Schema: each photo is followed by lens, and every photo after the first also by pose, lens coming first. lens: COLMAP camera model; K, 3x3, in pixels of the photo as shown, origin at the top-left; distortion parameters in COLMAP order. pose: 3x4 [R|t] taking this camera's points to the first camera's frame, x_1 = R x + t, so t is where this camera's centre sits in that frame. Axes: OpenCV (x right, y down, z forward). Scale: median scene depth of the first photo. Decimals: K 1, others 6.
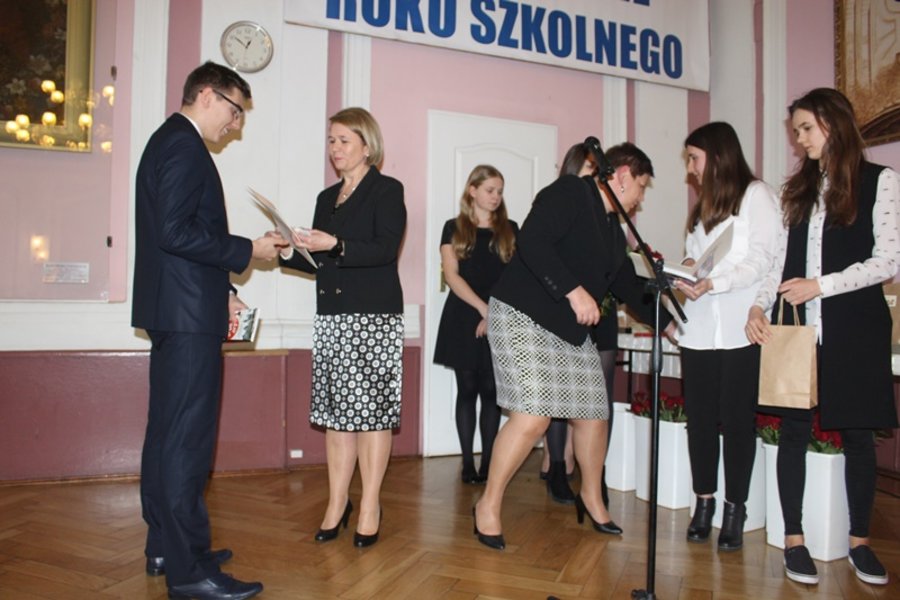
lens RADIAL K [[738.8, 0, 447.7], [0, 738.8, 306.5], [0, 0, 1]] dist [-0.165362, 0.137358]
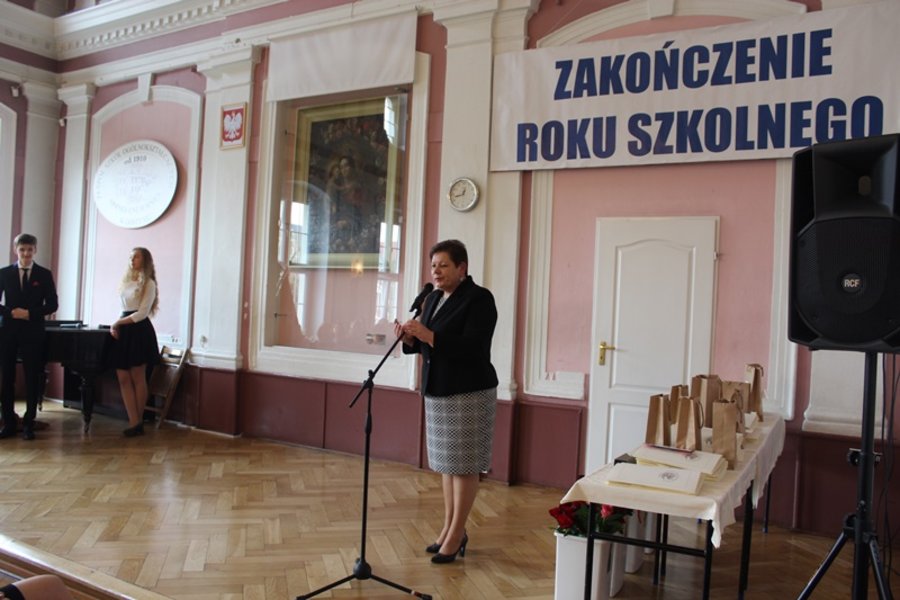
lens RADIAL K [[738.8, 0, 452.9], [0, 738.8, 304.9], [0, 0, 1]] dist [-0.165362, 0.137358]
pose [[0.596444, 0.010171, -0.802590, 0.849909], [-0.041242, 0.998987, -0.017989, -0.089796], [0.801594, 0.043830, 0.596260, 0.063708]]
